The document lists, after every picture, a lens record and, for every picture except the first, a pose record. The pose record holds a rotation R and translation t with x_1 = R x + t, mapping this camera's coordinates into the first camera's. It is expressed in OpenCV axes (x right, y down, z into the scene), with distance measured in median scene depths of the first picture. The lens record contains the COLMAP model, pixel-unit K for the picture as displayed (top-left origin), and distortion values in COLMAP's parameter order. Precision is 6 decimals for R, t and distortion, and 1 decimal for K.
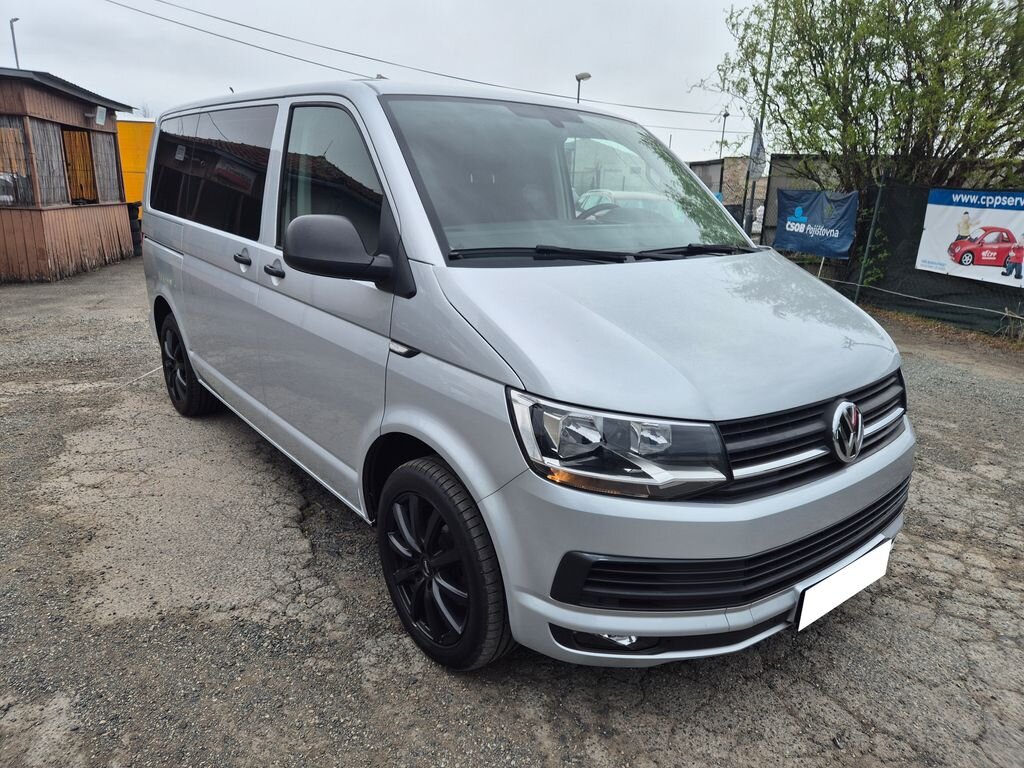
lens RADIAL K [[695.1, 0, 505.0], [0, 695.1, 385.5], [0, 0, 1]] dist [0.056770, -0.042128]
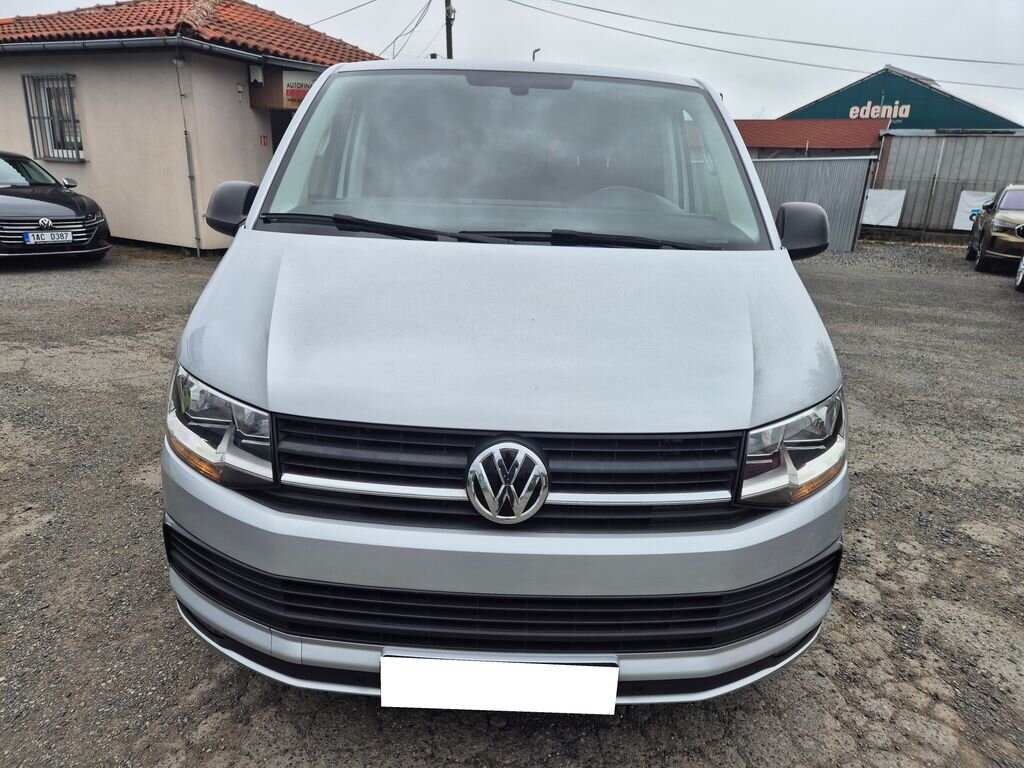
lens RADIAL K [[695.1, 0, 512.0], [0, 695.1, 374.4], [0, 0, 1]] dist [0.056770, -0.042128]
pose [[0.782752, 0.200749, -0.589067, 0.869485], [-0.208528, 0.976431, 0.055668, -0.087056], [0.586358, 0.079262, 0.806165, 0.394111]]
